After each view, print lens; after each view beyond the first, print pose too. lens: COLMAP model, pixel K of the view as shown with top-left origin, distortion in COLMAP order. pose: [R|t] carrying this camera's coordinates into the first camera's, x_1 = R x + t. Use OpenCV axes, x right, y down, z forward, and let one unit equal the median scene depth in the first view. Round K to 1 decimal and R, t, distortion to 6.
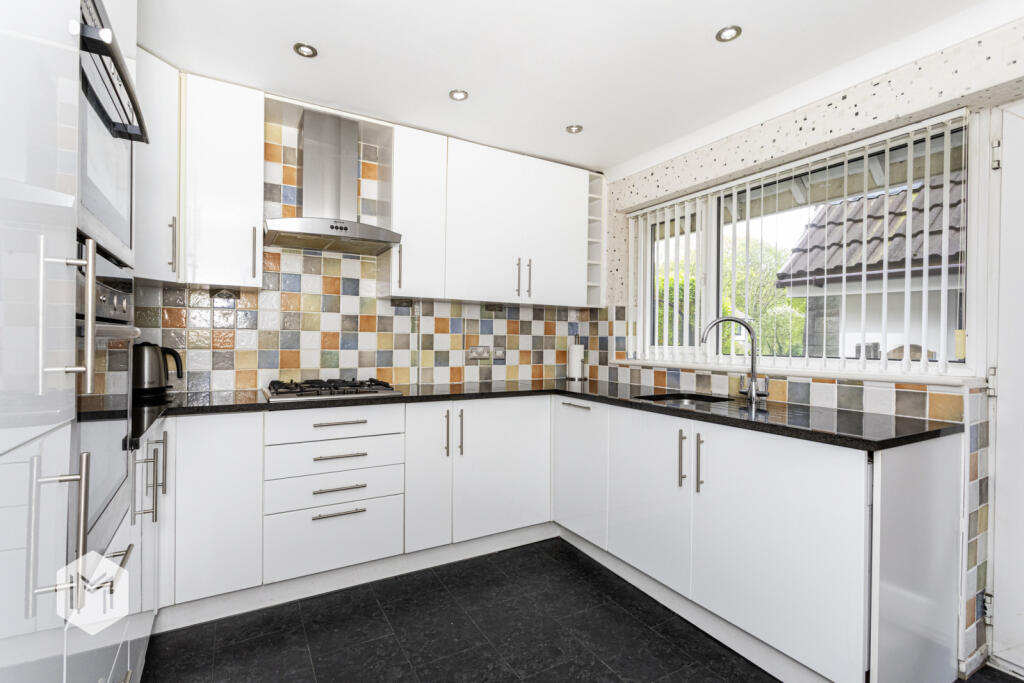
lens RADIAL K [[484.4, 0, 511.8], [0, 484.4, 341.0], [0, 0, 1]] dist [0.005025, 0.002596]
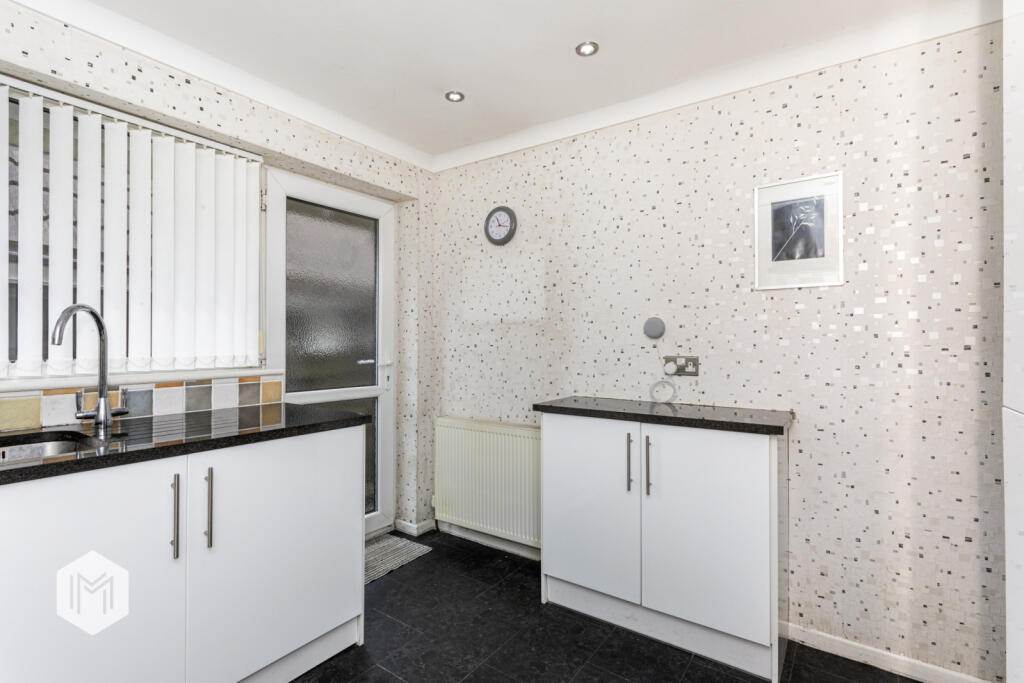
lens RADIAL K [[484.4, 0, 511.2], [0, 484.4, 338.7], [0, 0, 1]] dist [0.005025, 0.002596]
pose [[-0.430052, 0.000402, 0.902804, -0.641933], [0.005871, 0.999980, 0.002351, -0.001217], [-0.902785, 0.006311, -0.430046, 1.236964]]
